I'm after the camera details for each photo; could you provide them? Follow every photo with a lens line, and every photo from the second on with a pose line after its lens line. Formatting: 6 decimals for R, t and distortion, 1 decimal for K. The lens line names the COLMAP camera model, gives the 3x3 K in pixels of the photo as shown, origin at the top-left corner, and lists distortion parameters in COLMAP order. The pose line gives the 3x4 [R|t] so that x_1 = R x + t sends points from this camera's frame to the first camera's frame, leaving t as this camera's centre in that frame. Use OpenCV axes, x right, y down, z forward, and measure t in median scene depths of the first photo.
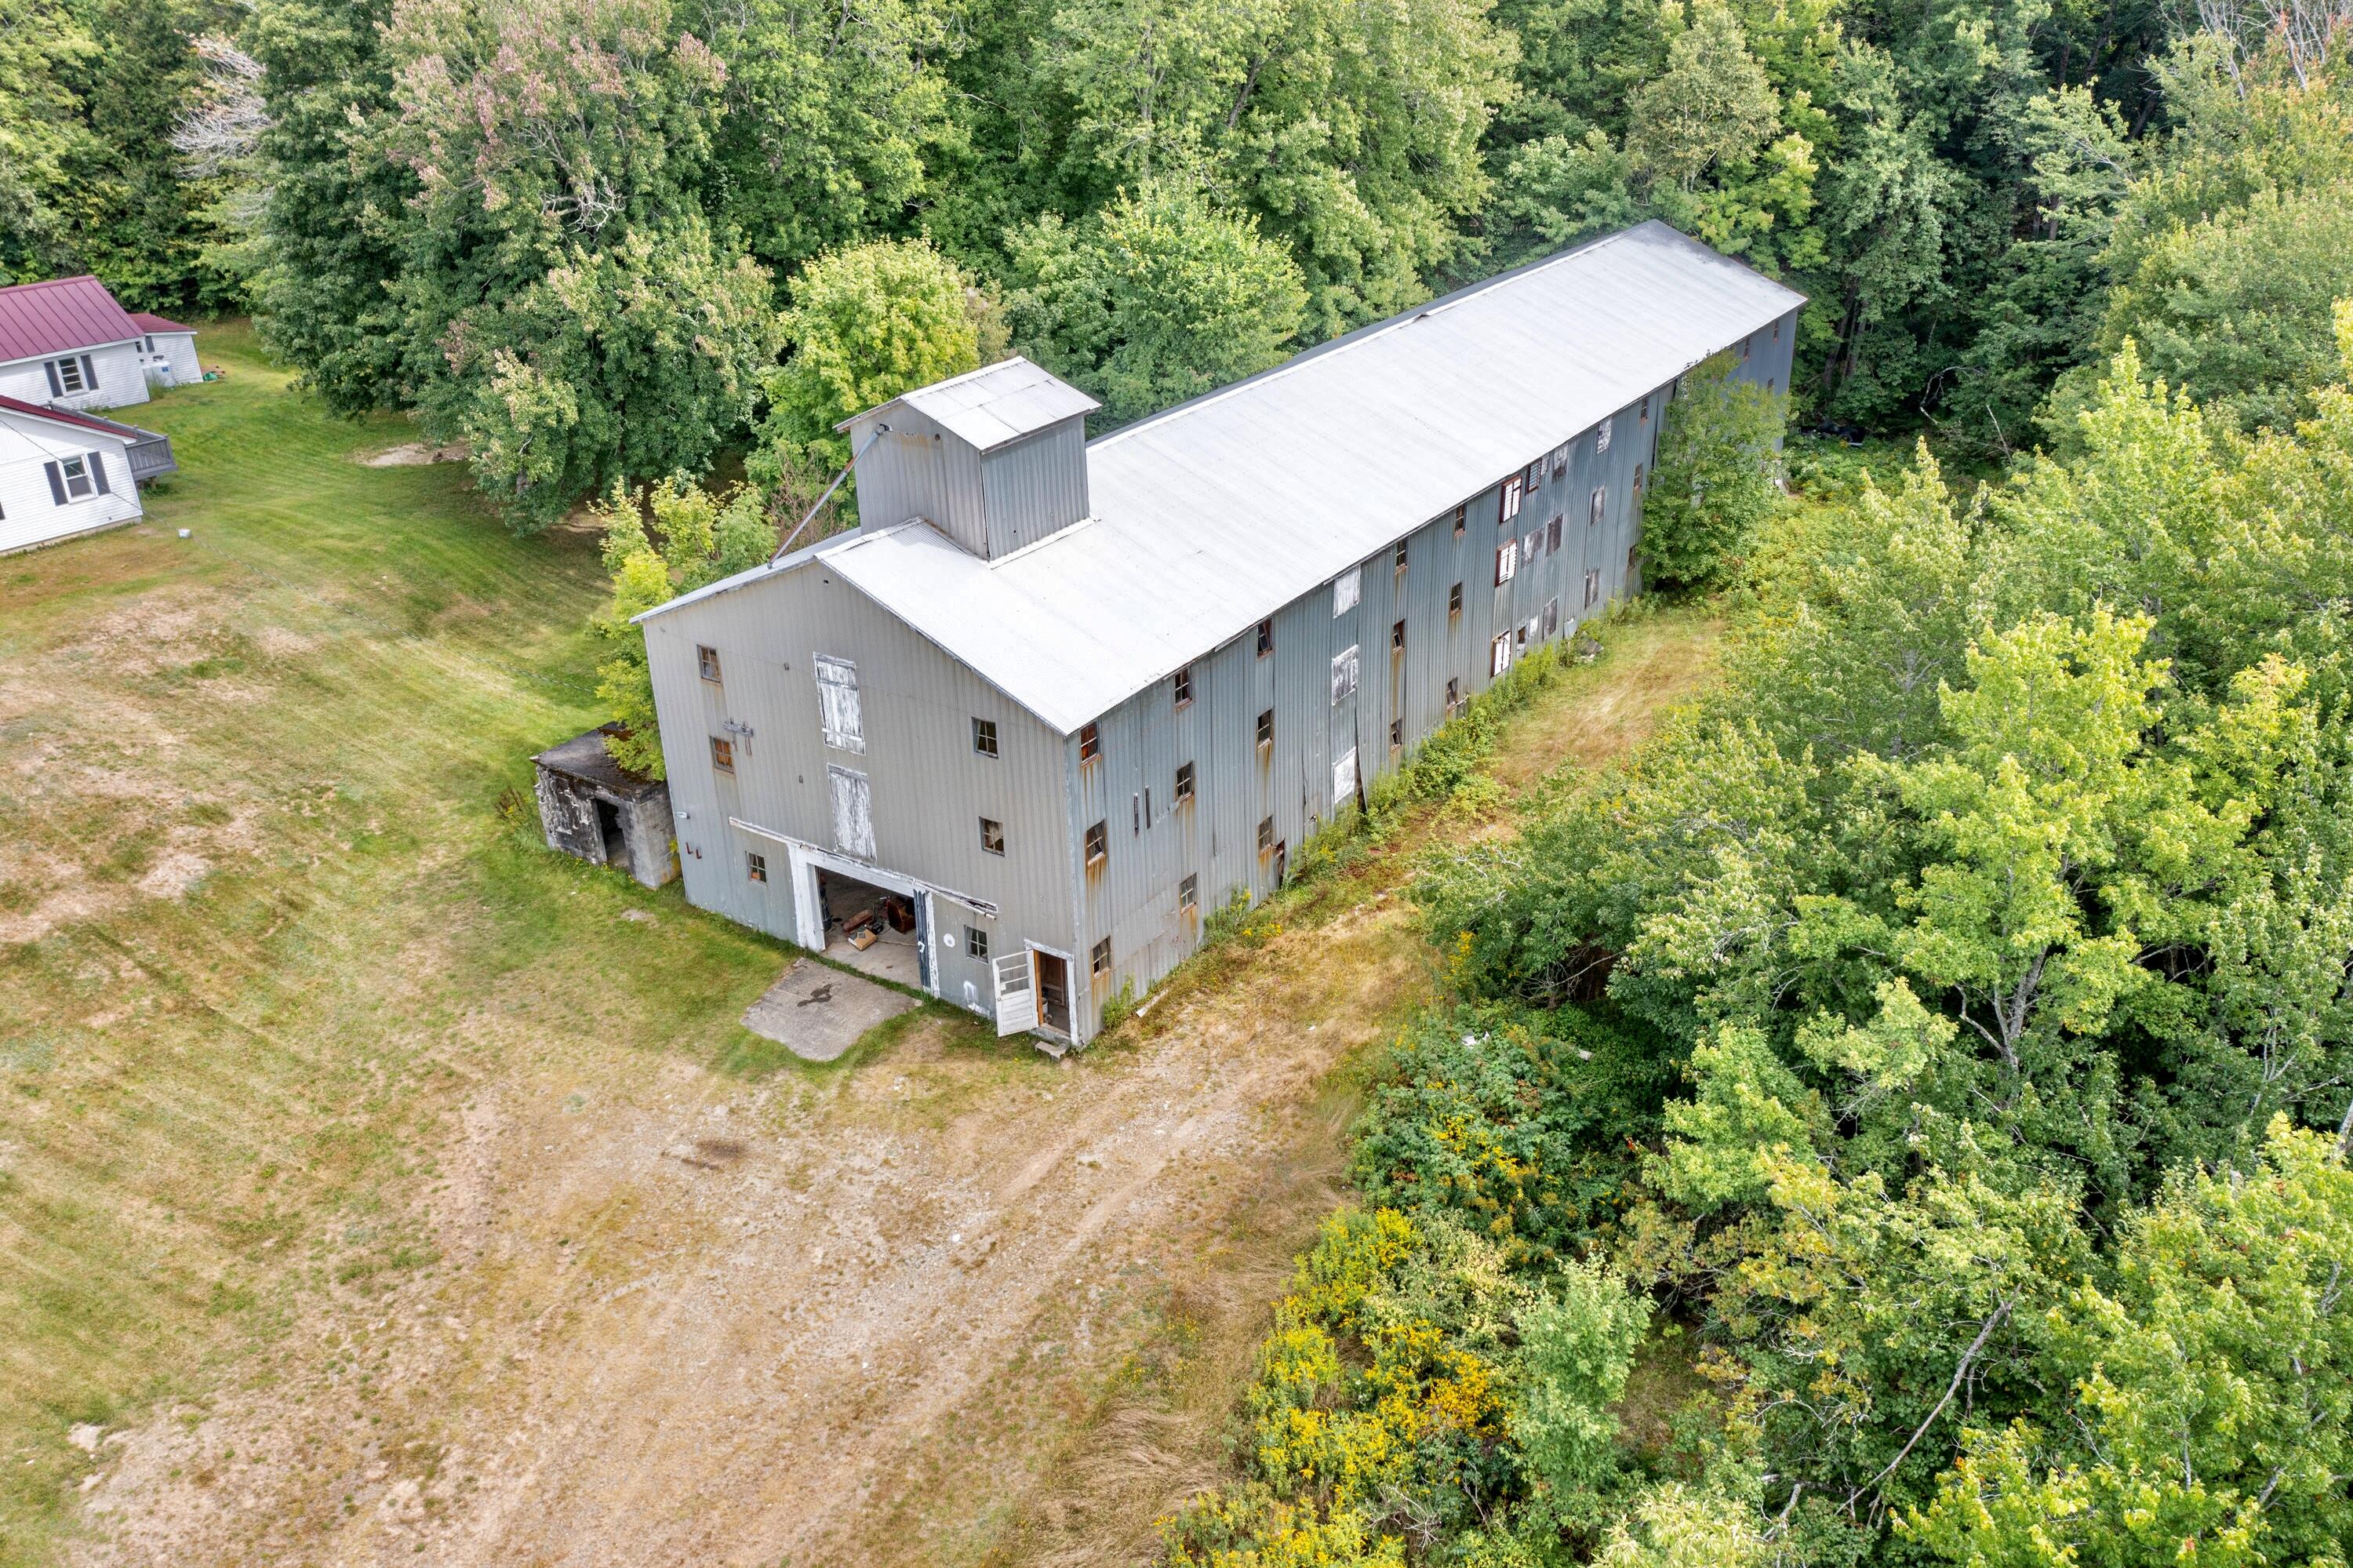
lens RADIAL K [[1843.4, 0, 1186.6], [0, 1843.4, 797.1], [0, 0, 1]] dist [-0.019358, 0.000760]
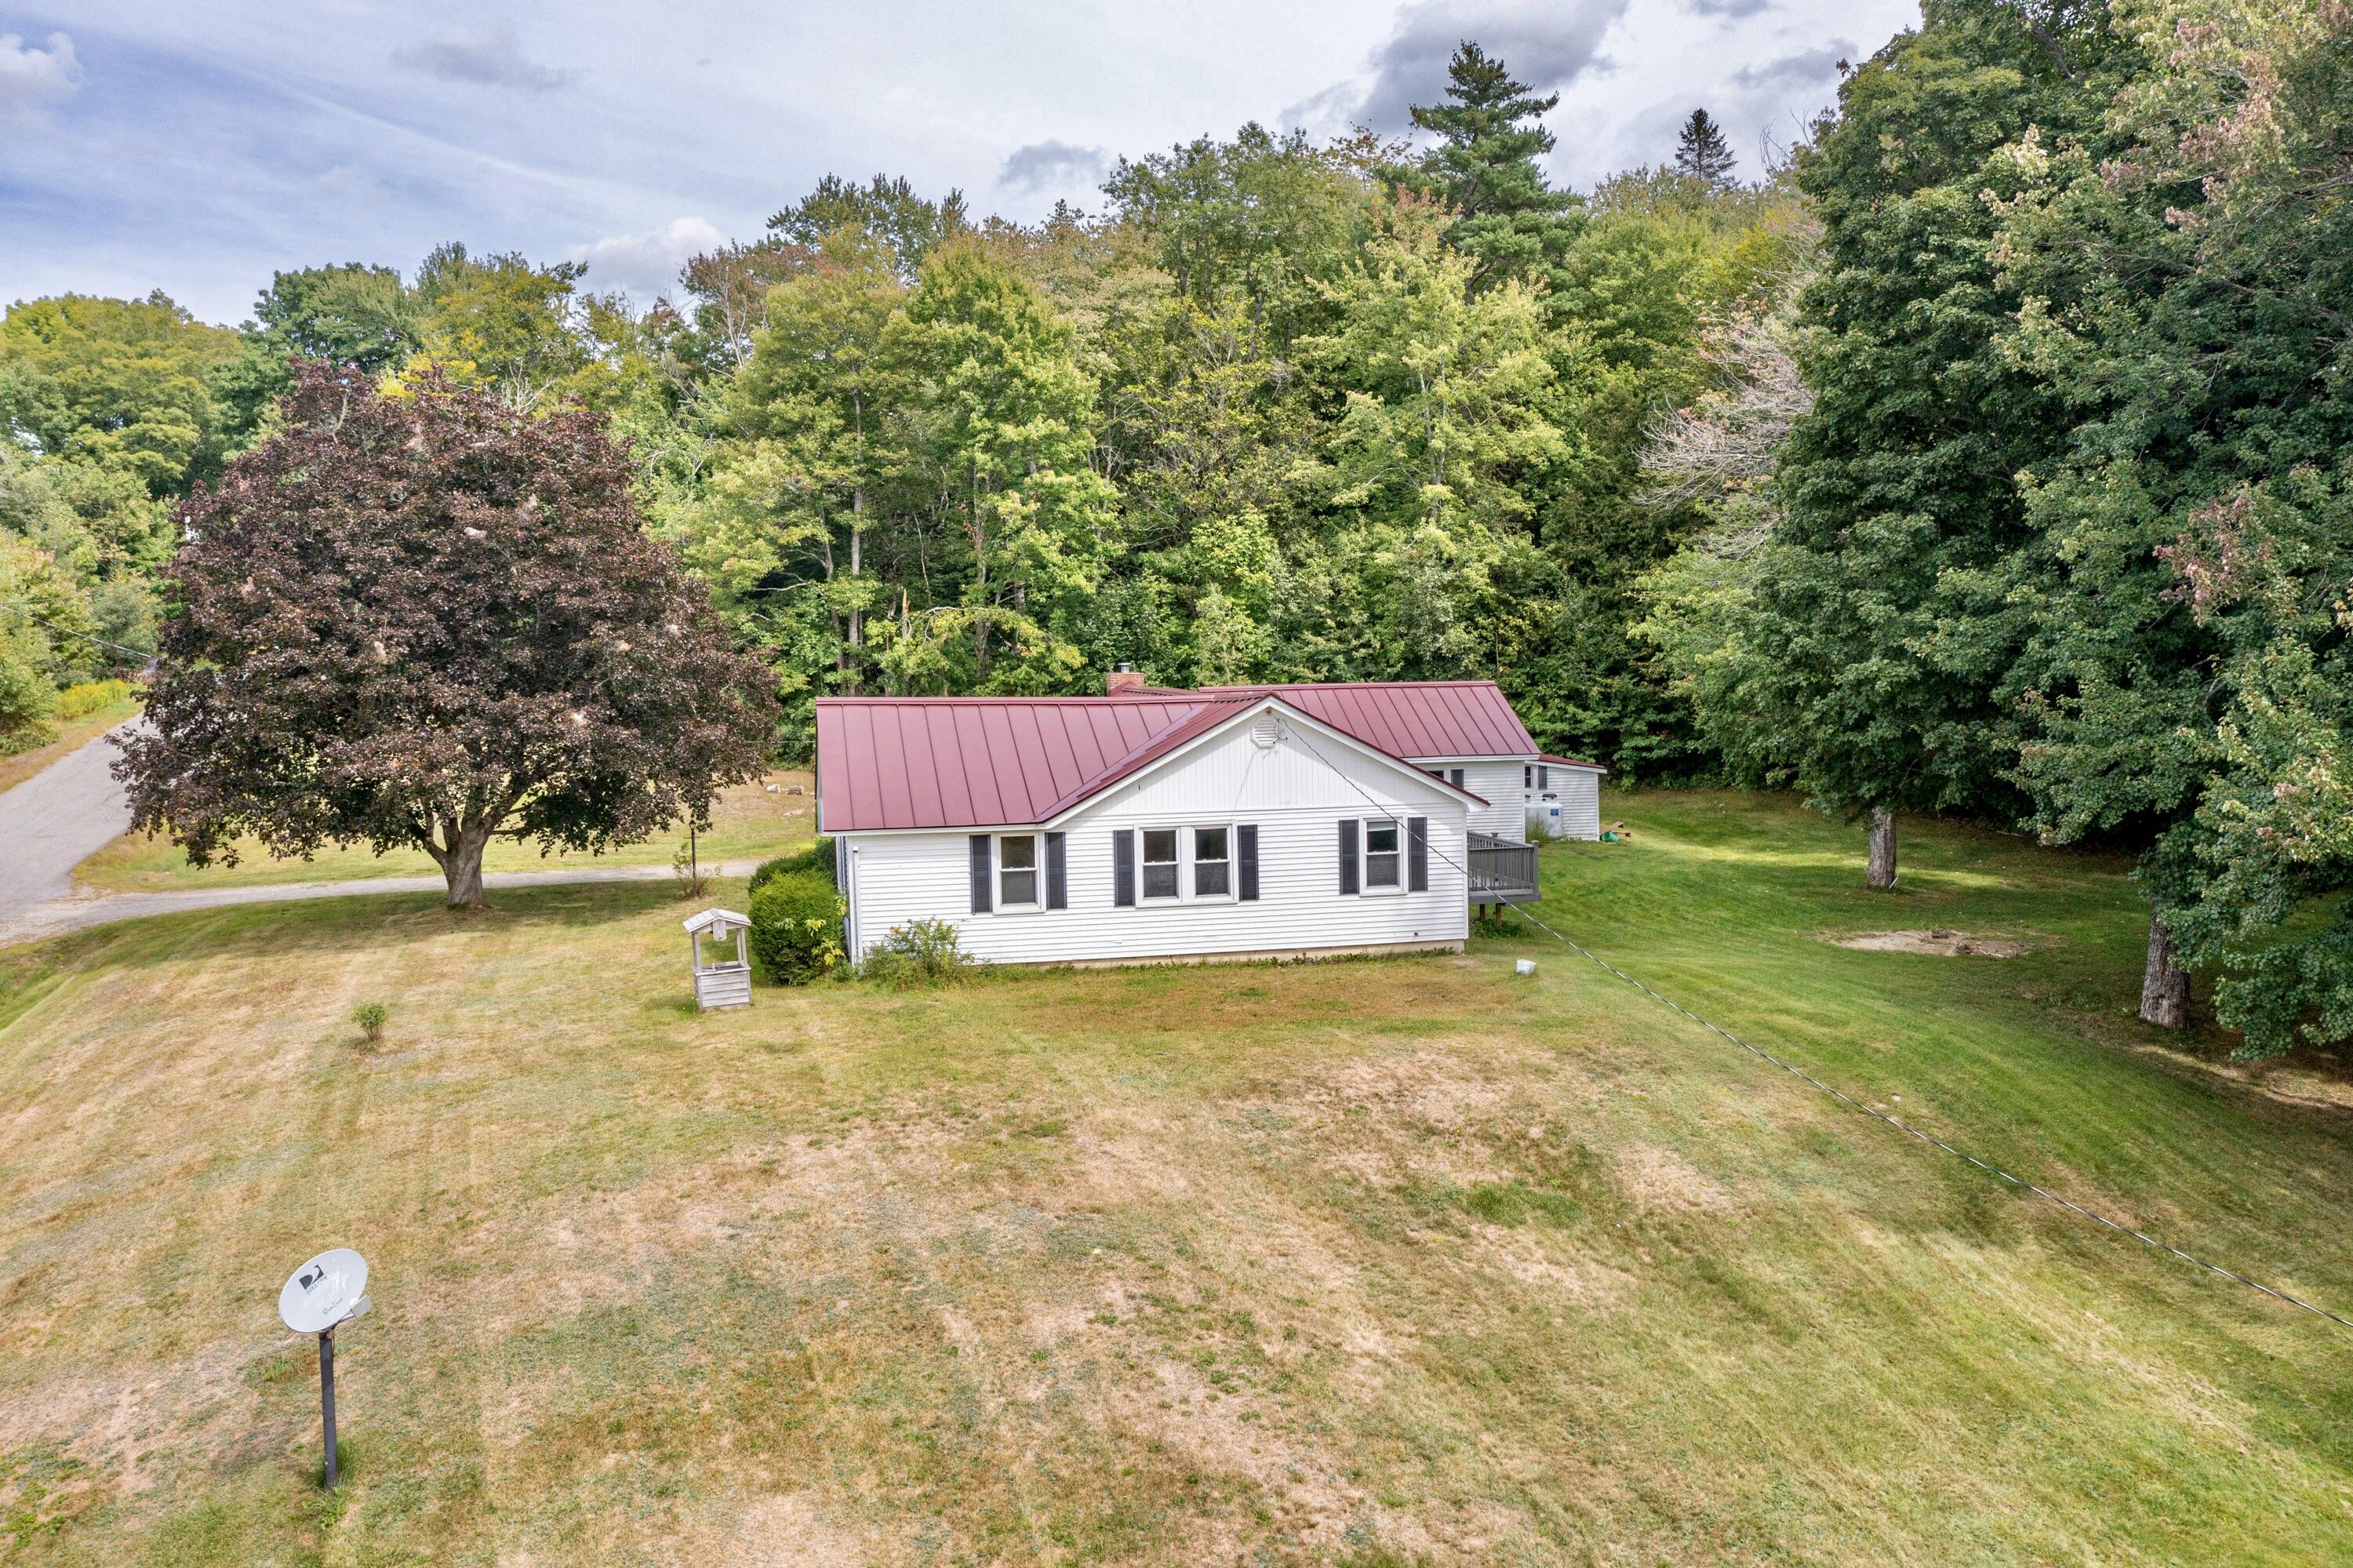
lens RADIAL K [[1860.7, 0, 1183.2], [0, 1860.7, 779.2], [0, 0, 1]] dist [-0.030253, 0.029698]
pose [[0.763816, 0.043502, -0.643967, -0.301241], [-0.278934, 0.921993, -0.268562, -0.022178], [0.582049, 0.384756, 0.716367, 0.580285]]
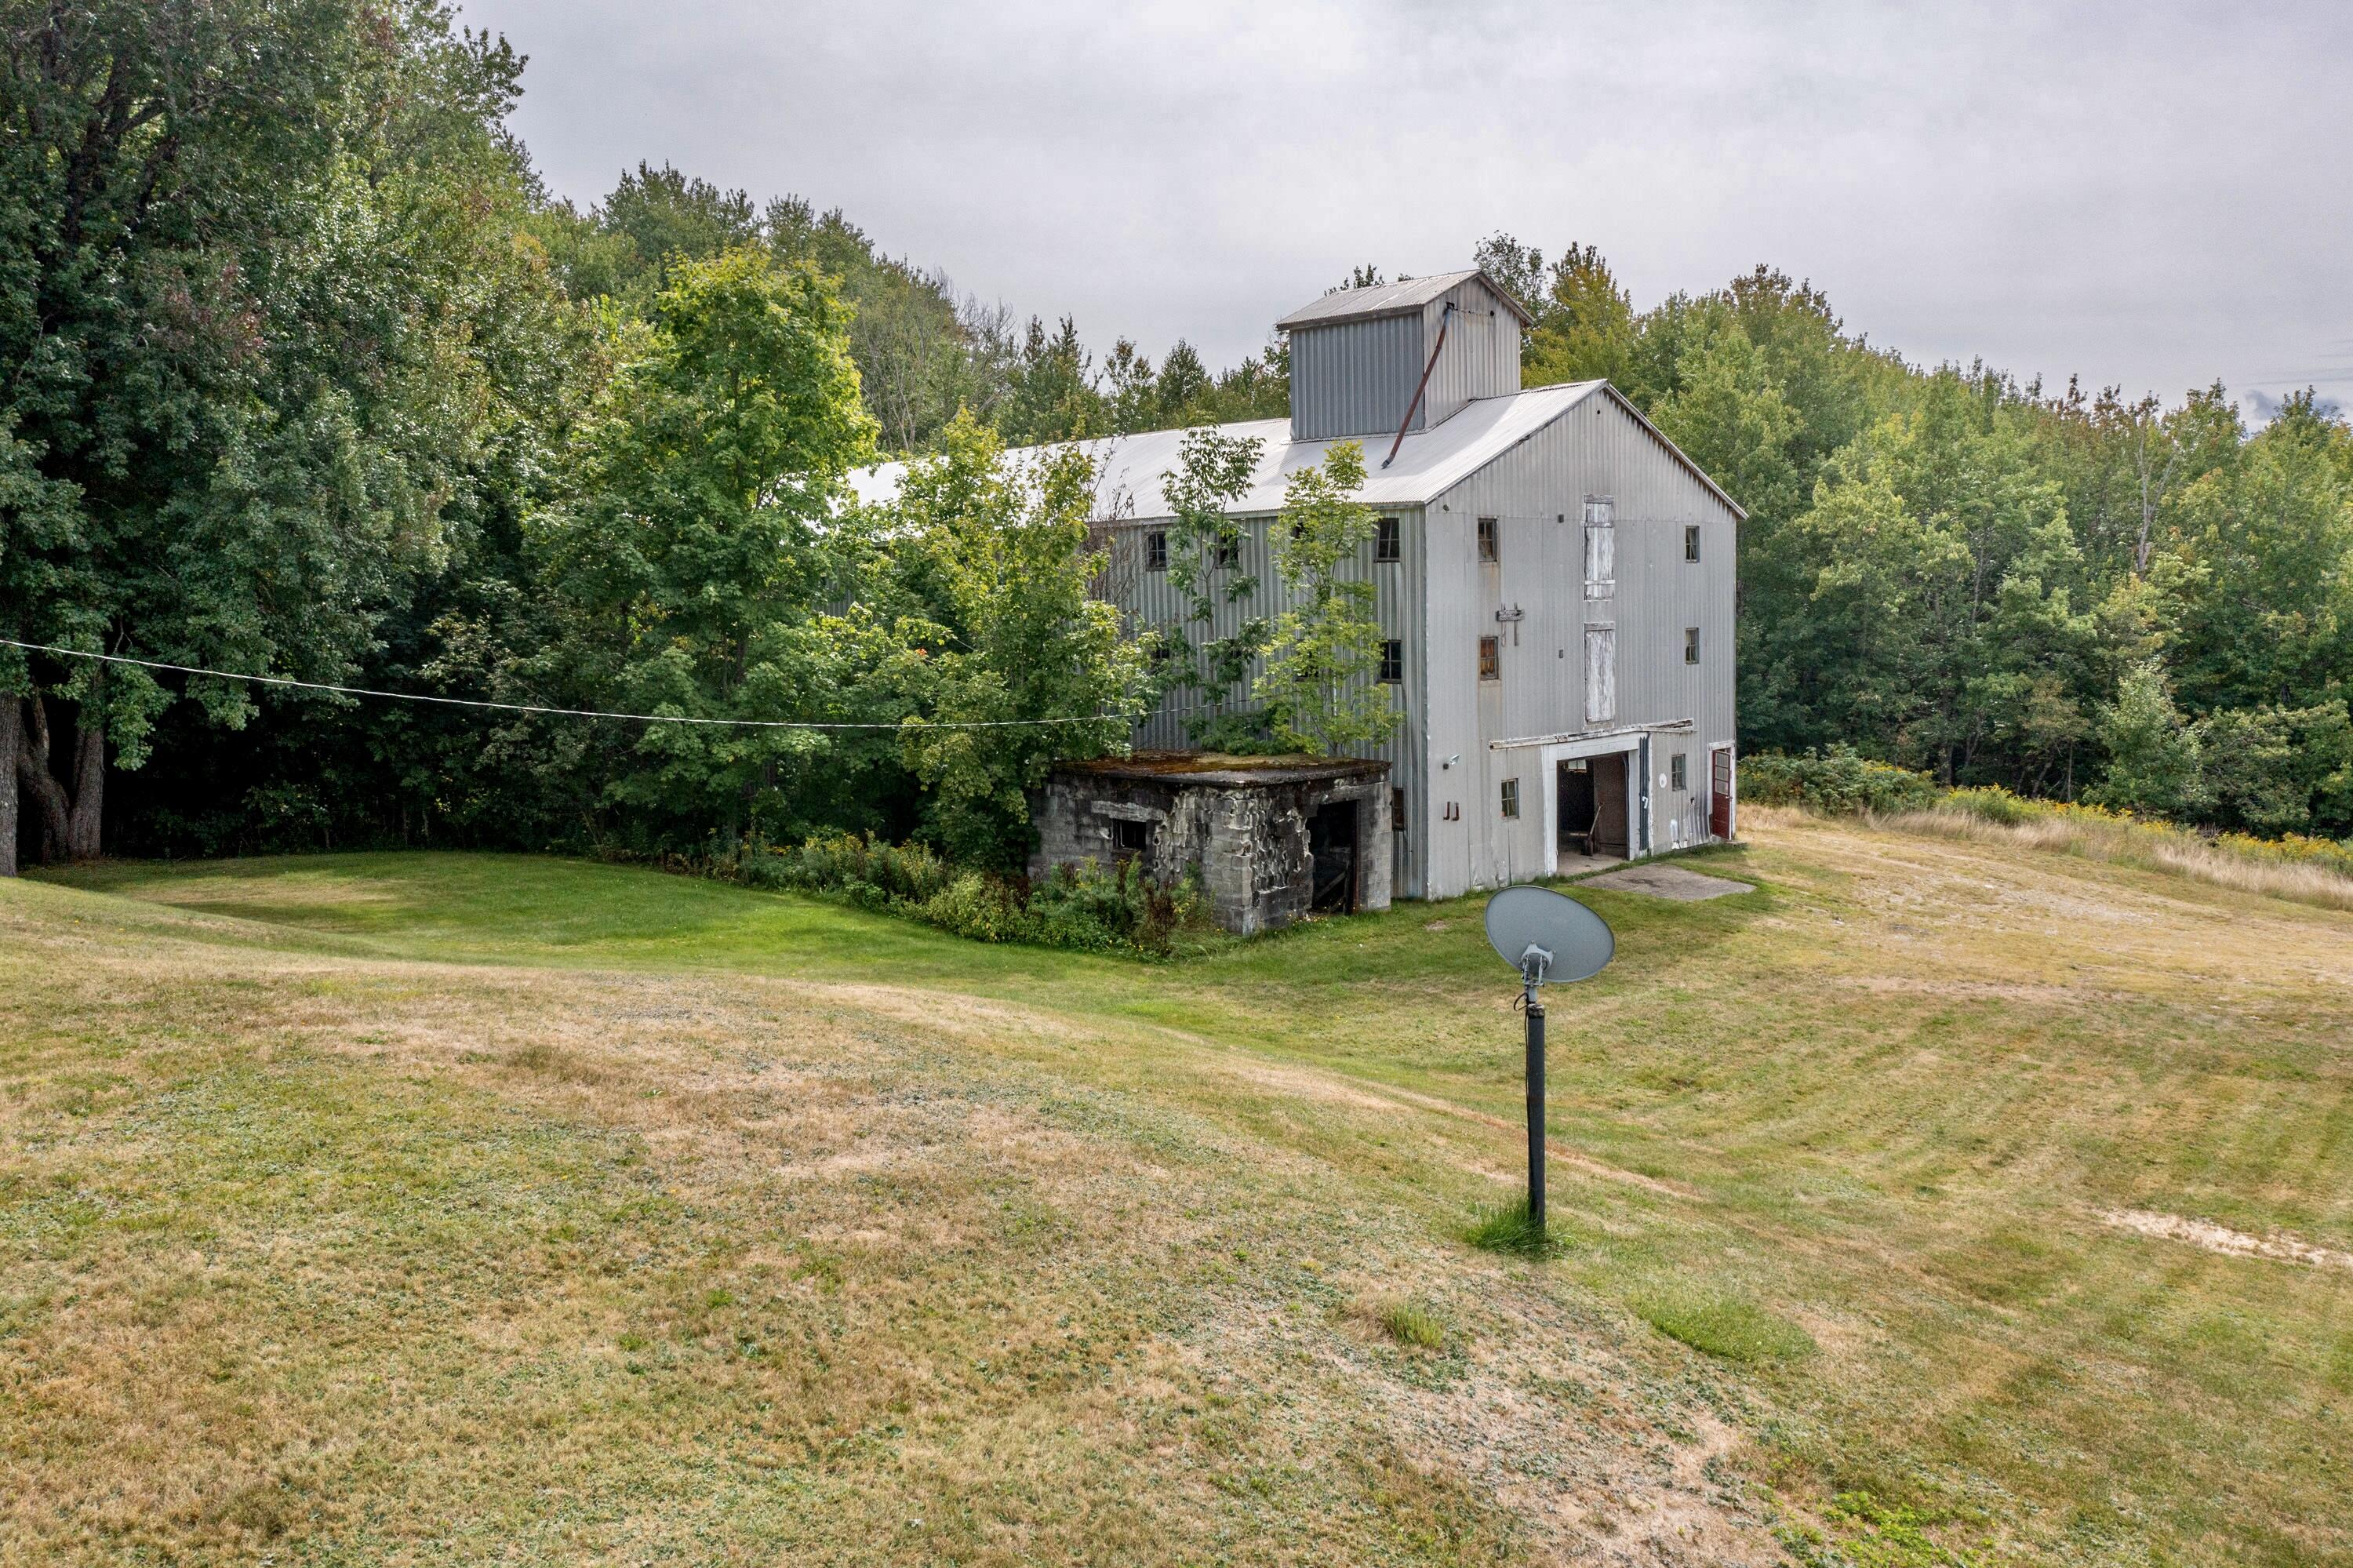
lens RADIAL K [[1843.4, 0, 1186.6], [0, 1843.4, 797.1], [0, 0, 1]] dist [-0.019358, 0.000760]
pose [[0.187331, -0.093447, 0.977842, -0.829923], [0.438912, 0.898528, 0.001783, -0.021509], [-0.878785, 0.428853, 0.209338, 0.732332]]
